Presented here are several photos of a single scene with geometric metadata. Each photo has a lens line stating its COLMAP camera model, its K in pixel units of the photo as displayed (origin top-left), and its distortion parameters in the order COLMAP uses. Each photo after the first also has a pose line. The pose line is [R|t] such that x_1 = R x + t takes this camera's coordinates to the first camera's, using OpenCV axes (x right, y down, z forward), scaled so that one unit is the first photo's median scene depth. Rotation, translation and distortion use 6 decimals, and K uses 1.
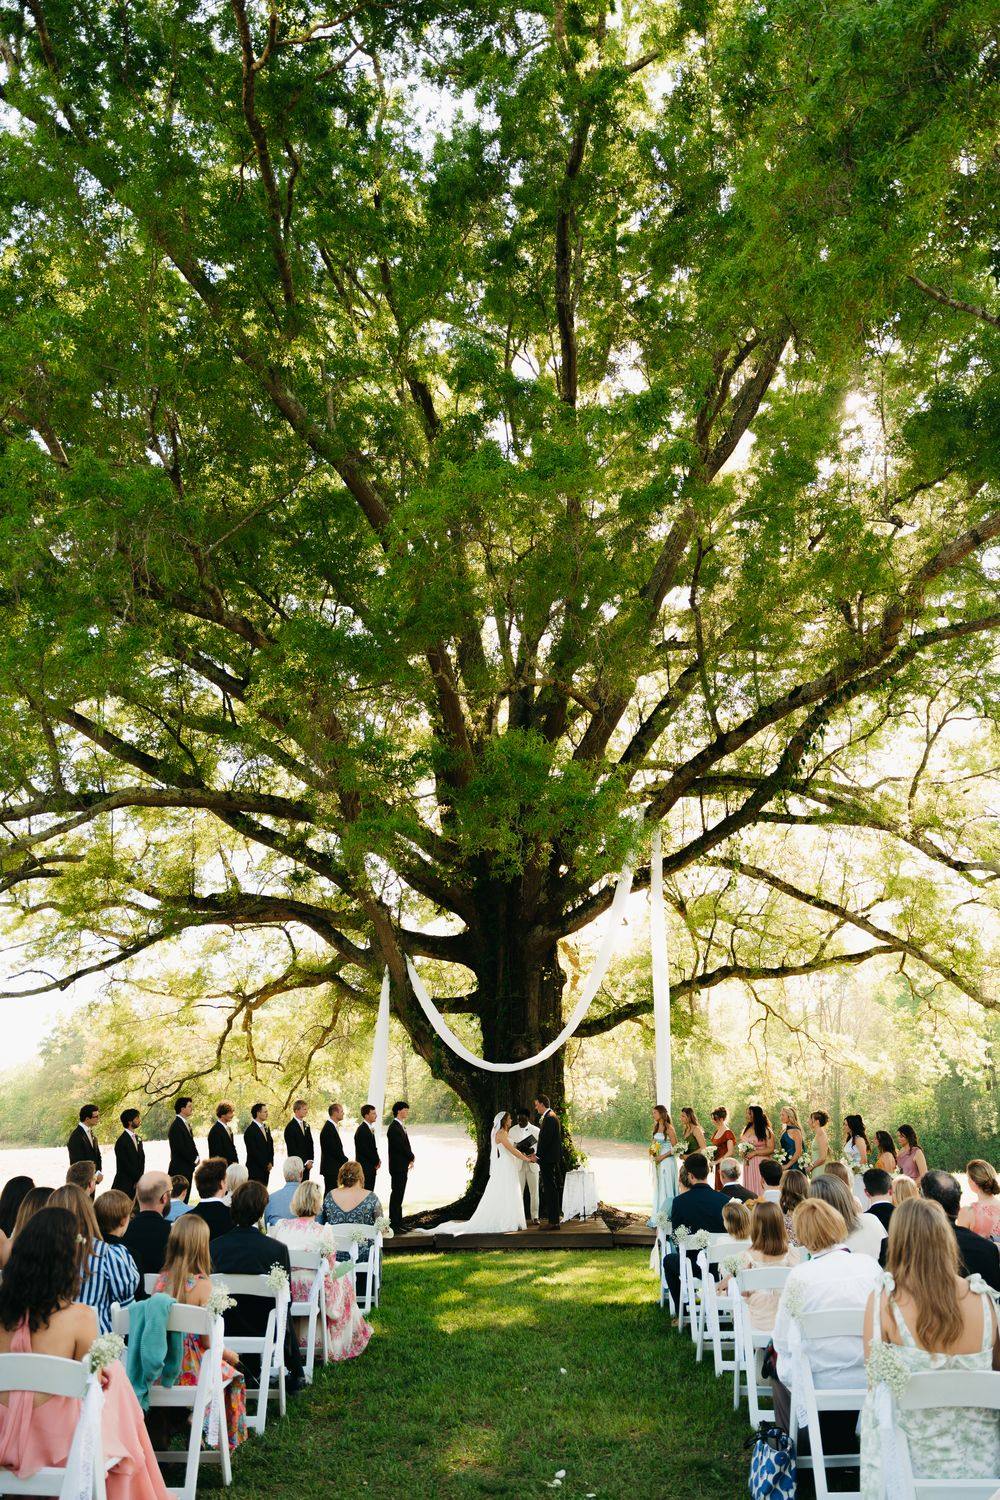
lens RADIAL K [[1132.0, 0, 500.0], [0, 1132.0, 750.0], [0, 0, 1]] dist [-0.000227, -0.000457]
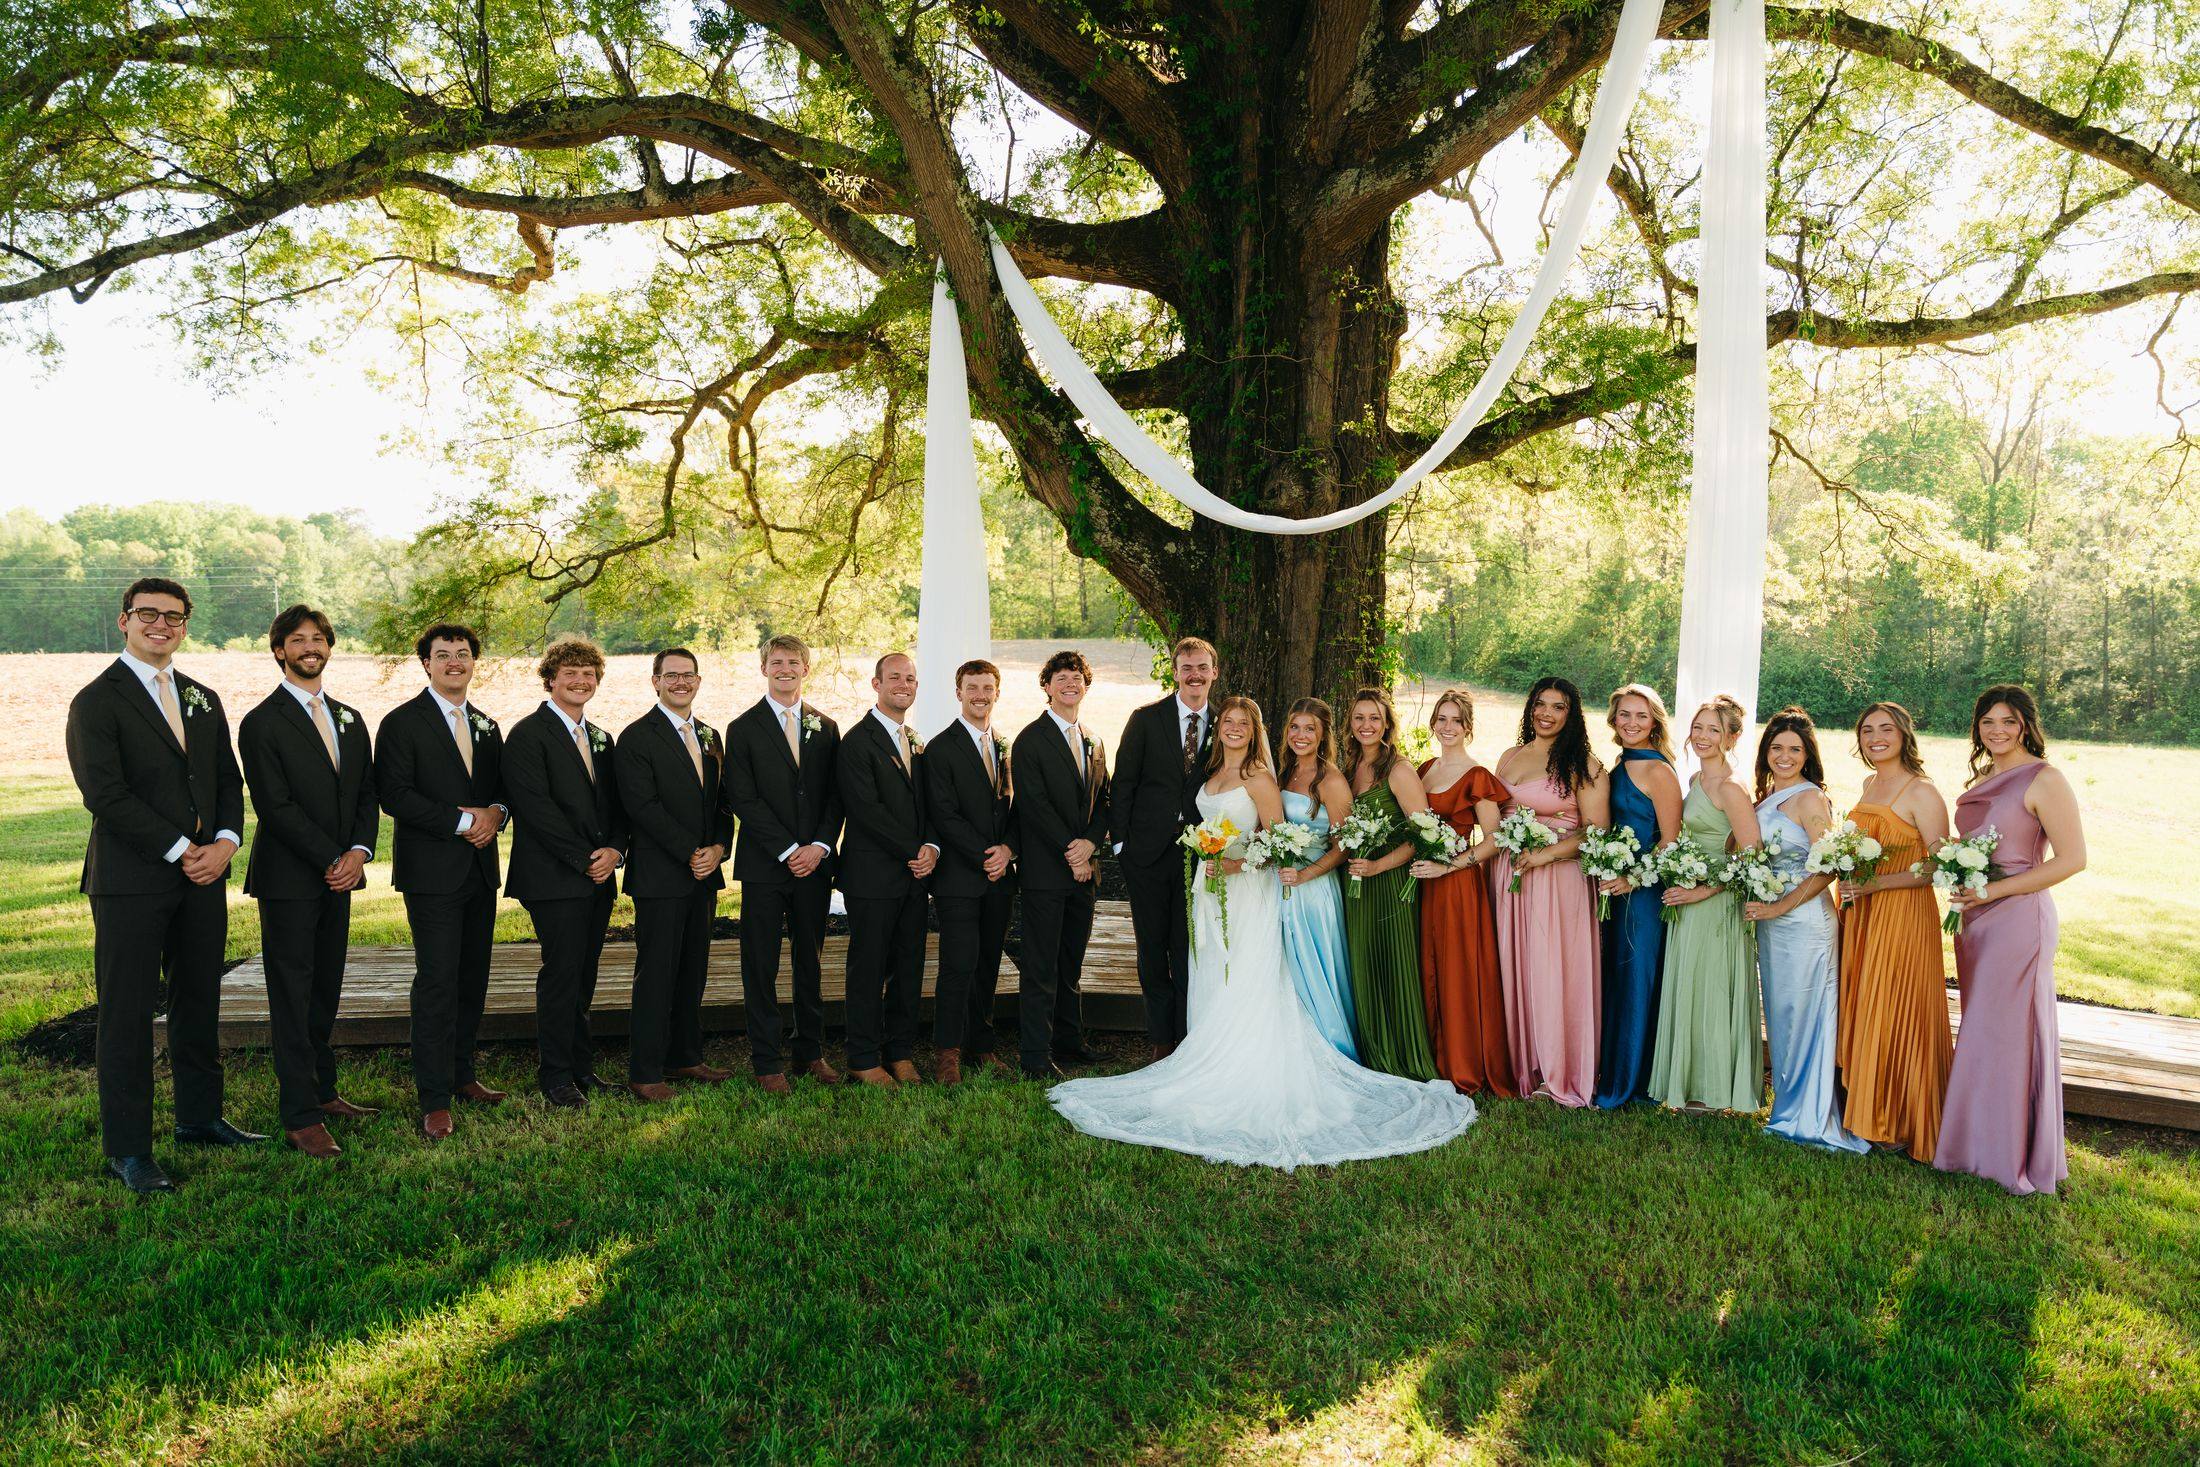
lens RADIAL K [[1660.2, 0, 1100.0], [0, 1660.2, 733.5], [0, 0, 1]] dist [-0.000227, -0.000457]
pose [[0.996984, 0.030103, -0.071527, -0.002644], [-0.001774, 0.930298, 0.366799, 0.120873], [0.077583, -0.365566, 0.927546, 0.389735]]
